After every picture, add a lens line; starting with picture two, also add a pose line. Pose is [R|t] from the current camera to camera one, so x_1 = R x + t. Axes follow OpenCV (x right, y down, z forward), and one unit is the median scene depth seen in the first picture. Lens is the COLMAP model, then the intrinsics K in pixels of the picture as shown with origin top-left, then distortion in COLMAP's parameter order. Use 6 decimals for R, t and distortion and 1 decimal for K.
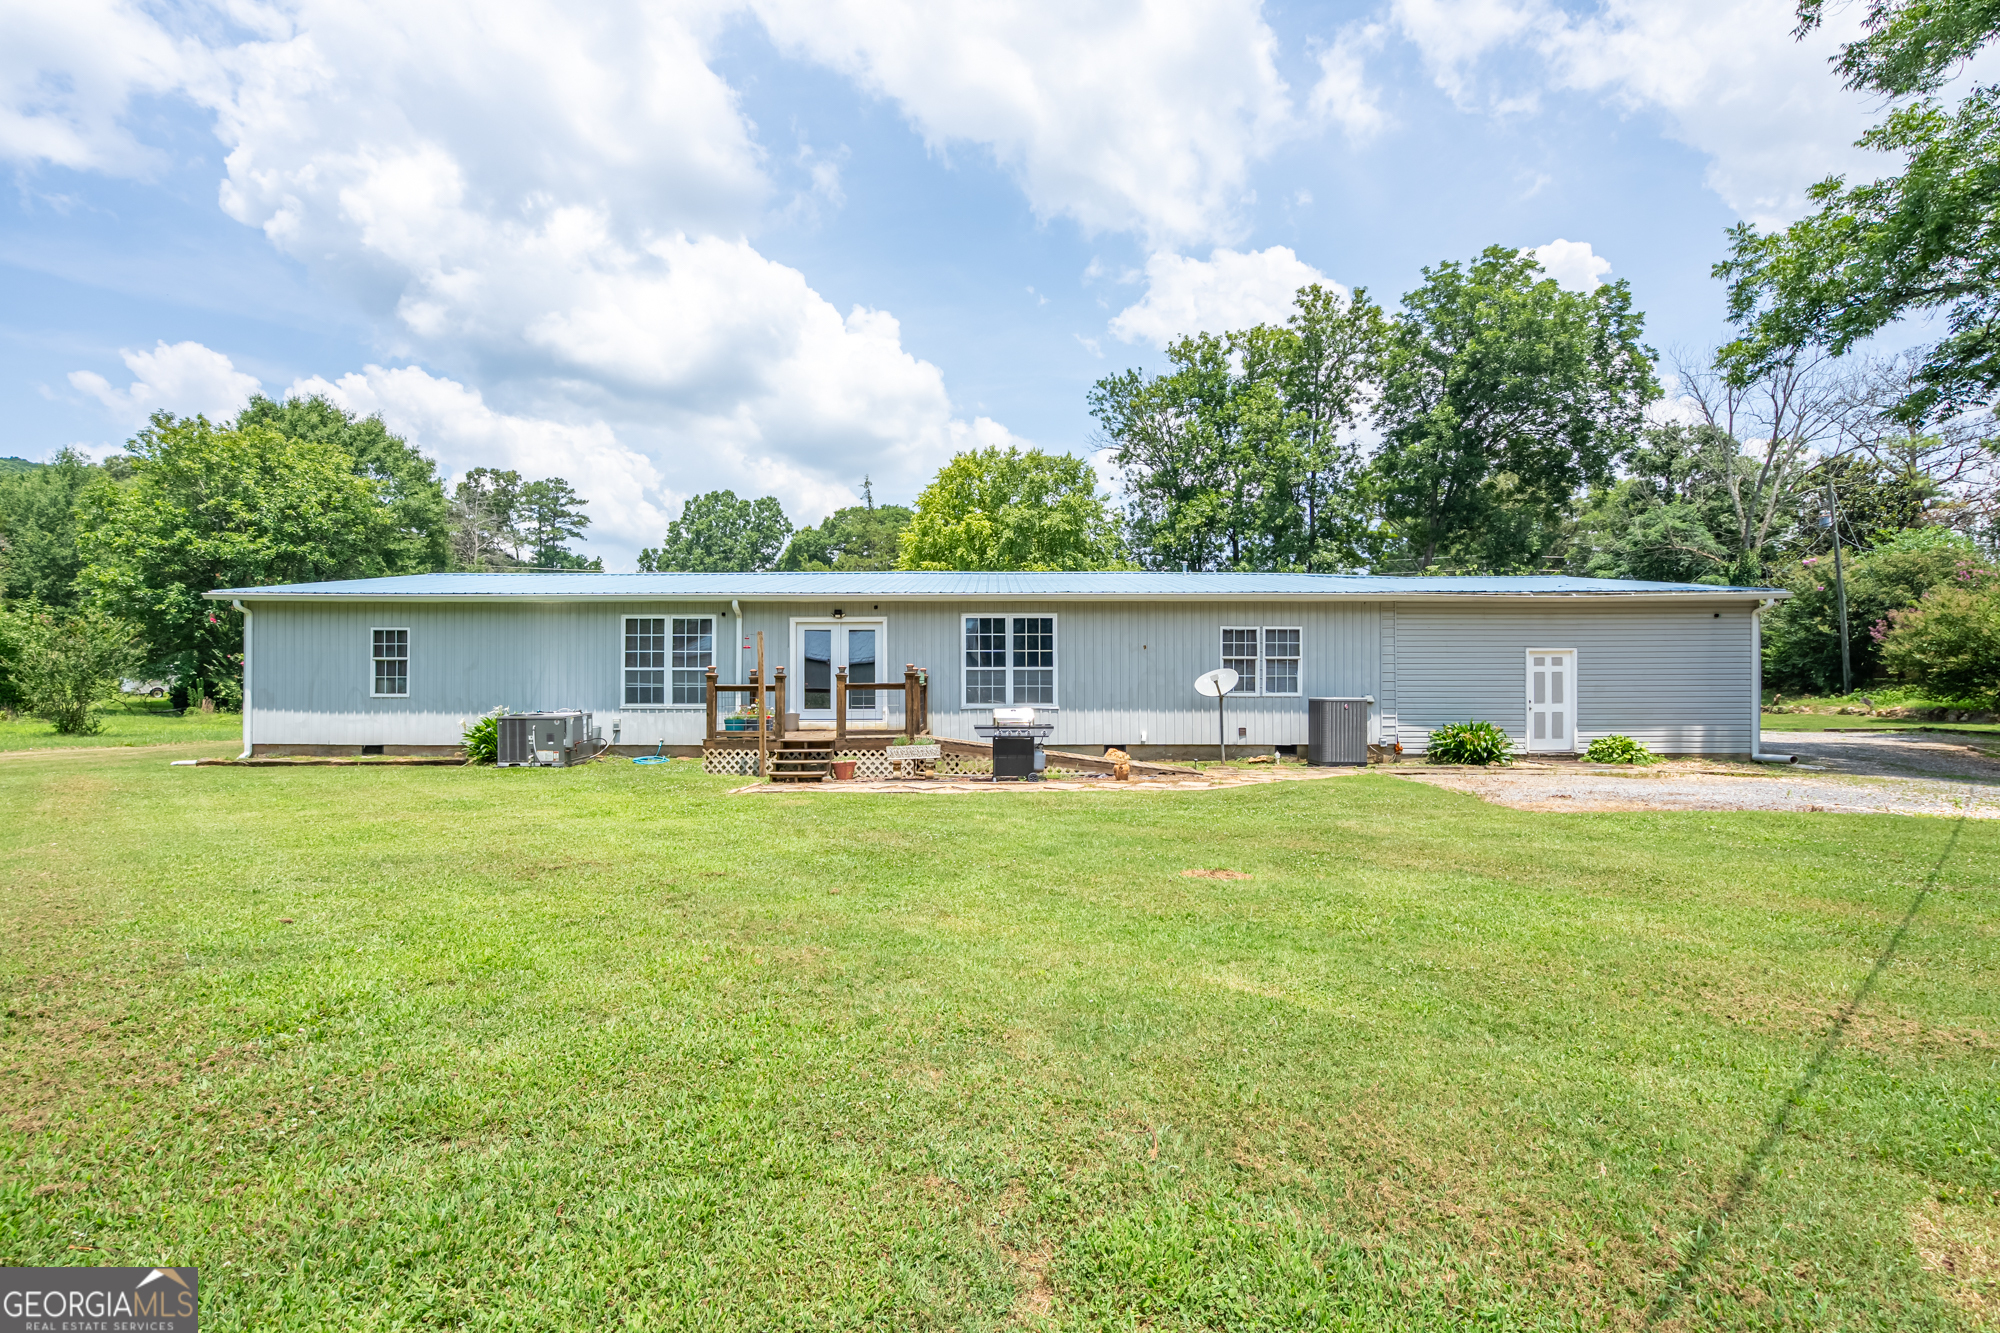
lens RADIAL K [[920.3, 0, 1001.3], [0, 920.3, 660.0], [0, 0, 1]] dist [0.021598, 0.000048]
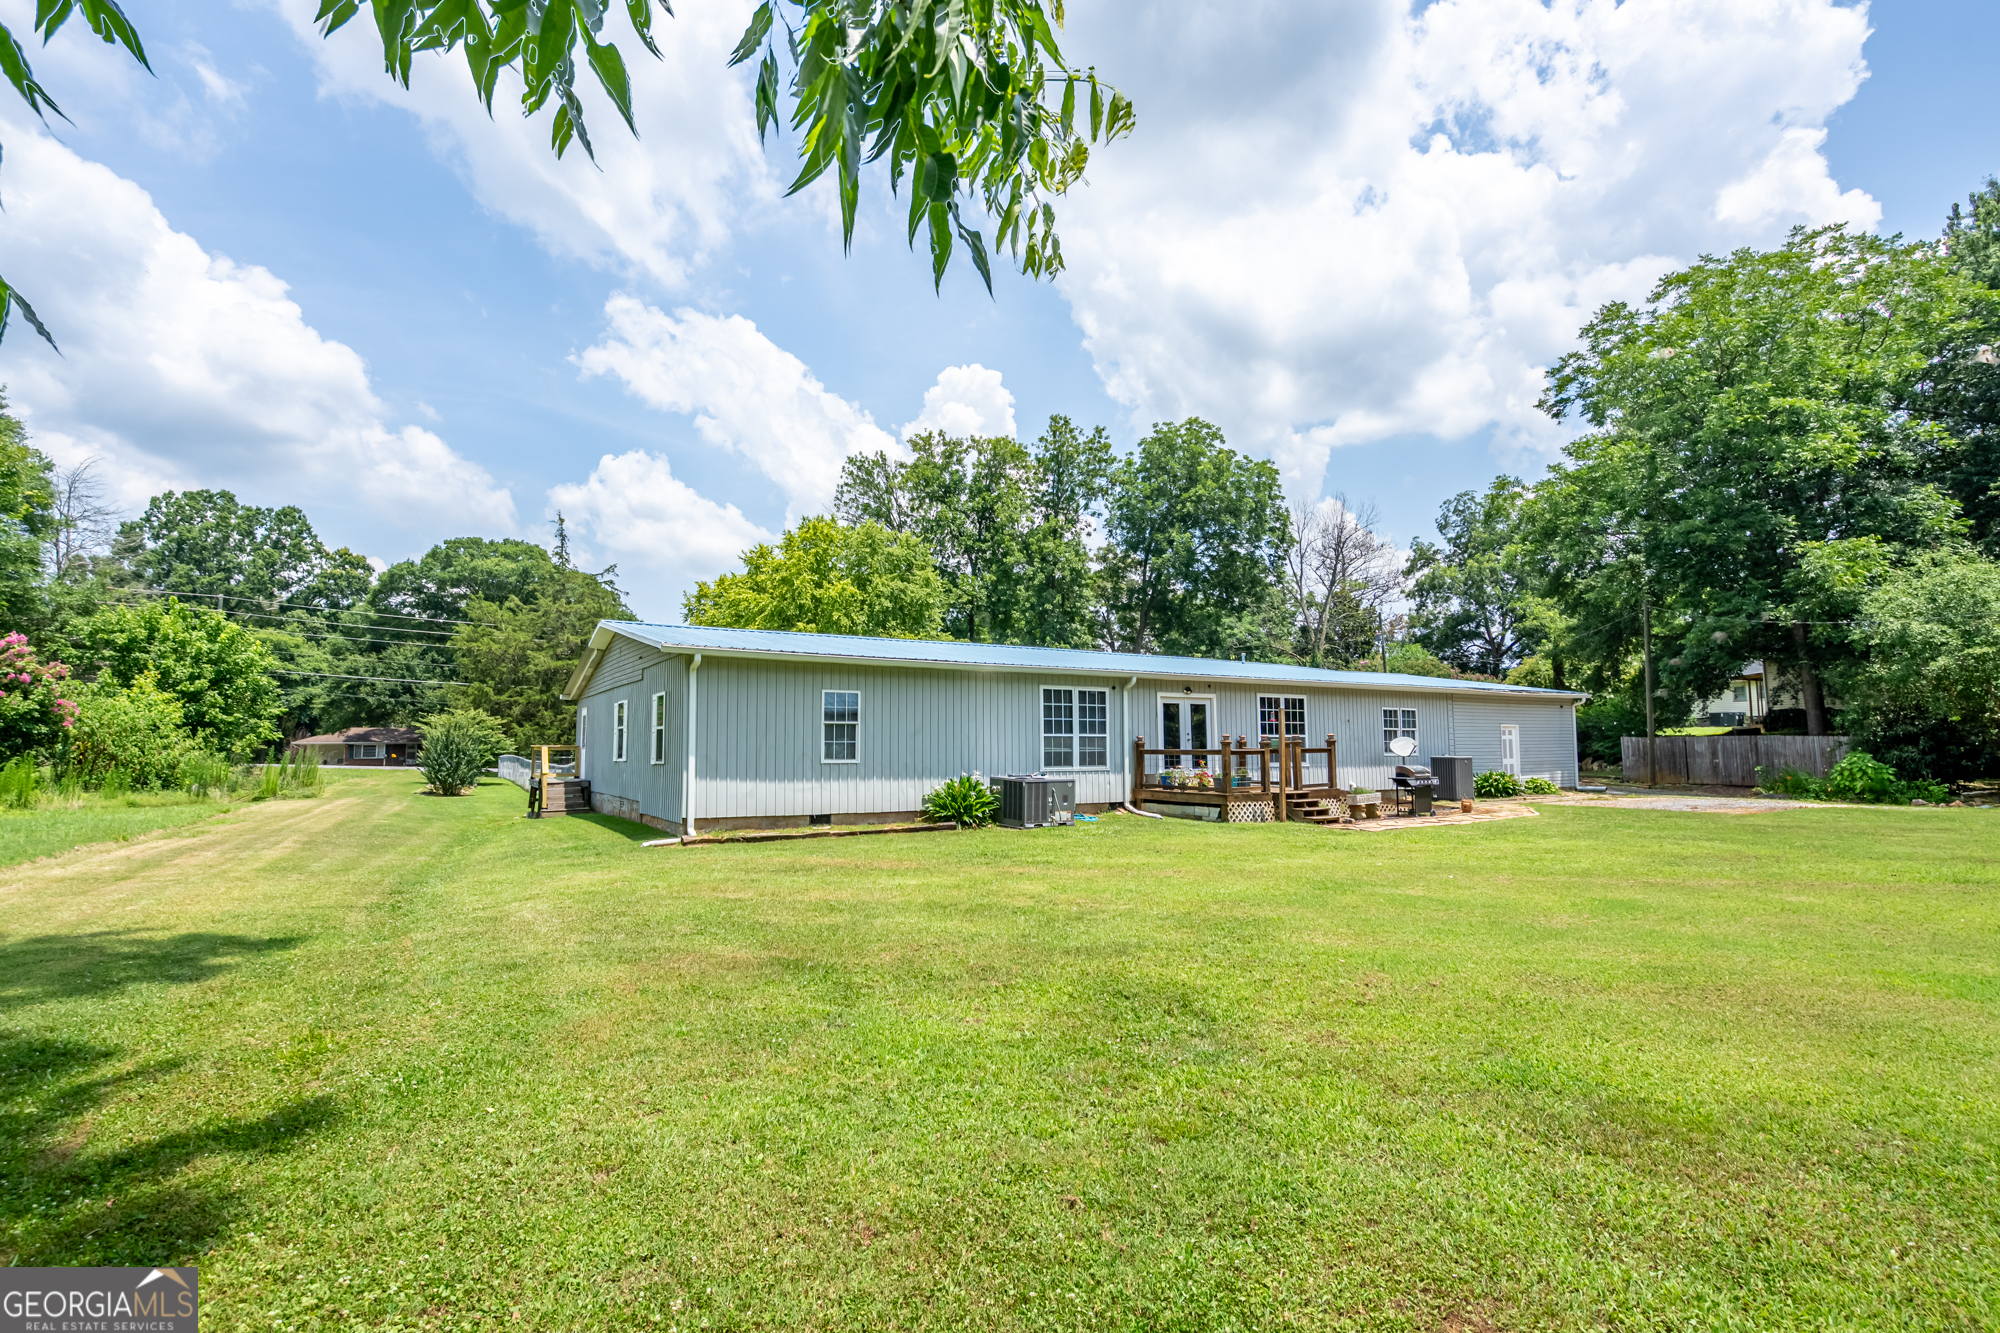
lens RADIAL K [[920.3, 0, 1041.5], [0, 920.3, 668.1], [0, 0, 1]] dist [0.021598, 0.000048]
pose [[0.836289, 0.044152, 0.546508, -1.000872], [-0.011456, 0.997942, -0.063092, -0.000649], [-0.548169, 0.046502, 0.835074, 0.085721]]
